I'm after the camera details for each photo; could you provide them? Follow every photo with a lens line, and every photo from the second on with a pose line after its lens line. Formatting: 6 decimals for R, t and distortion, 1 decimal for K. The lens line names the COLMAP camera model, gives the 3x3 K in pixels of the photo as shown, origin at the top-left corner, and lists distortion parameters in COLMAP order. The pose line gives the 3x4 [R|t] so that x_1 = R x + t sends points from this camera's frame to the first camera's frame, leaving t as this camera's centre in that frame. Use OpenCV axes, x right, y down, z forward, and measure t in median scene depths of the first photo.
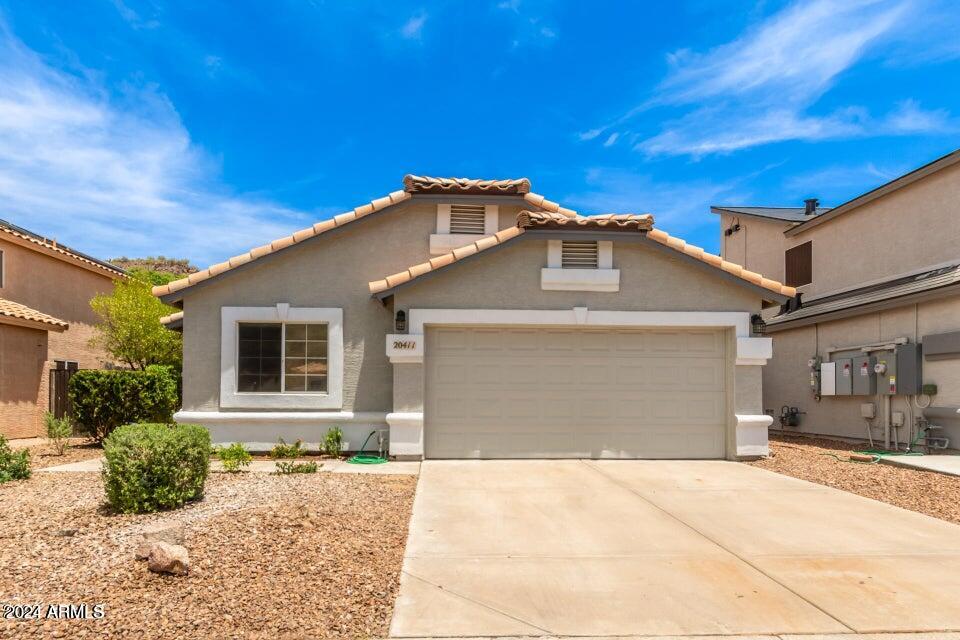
lens RADIAL K [[572.4, 0, 462.6], [0, 572.4, 393.2], [0, 0, 1]] dist [0.011919, -0.008567]
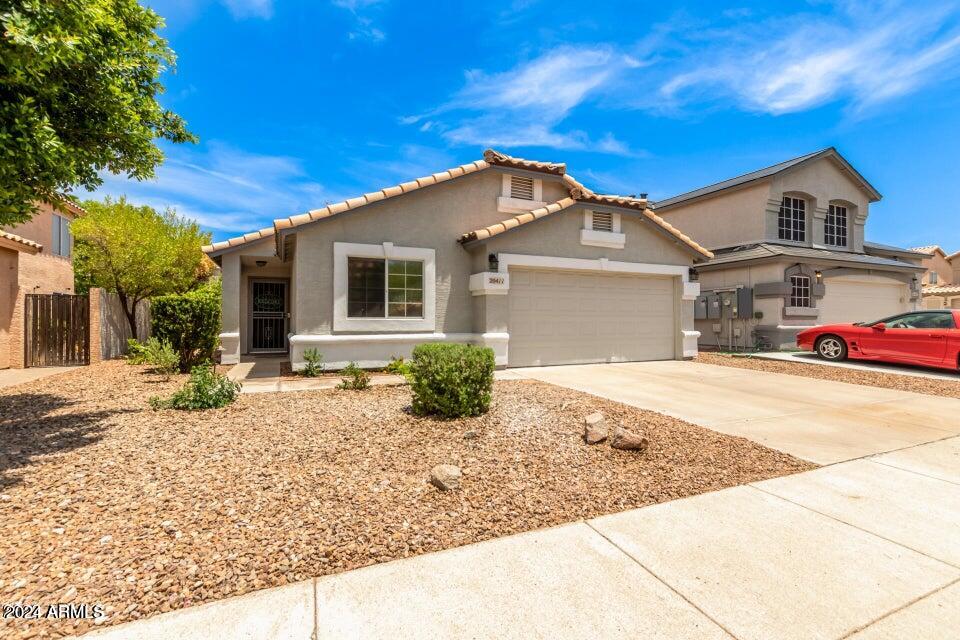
lens RADIAL K [[444.4, 0, 482.5], [0, 444.4, 318.3], [0, 0, 1]] dist [0.002376, -0.001146]
pose [[0.923322, -0.002997, 0.384015, -0.483266], [0.002599, 0.999995, 0.001555, -0.000981], [-0.384018, -0.000438, 0.923326, 0.078070]]
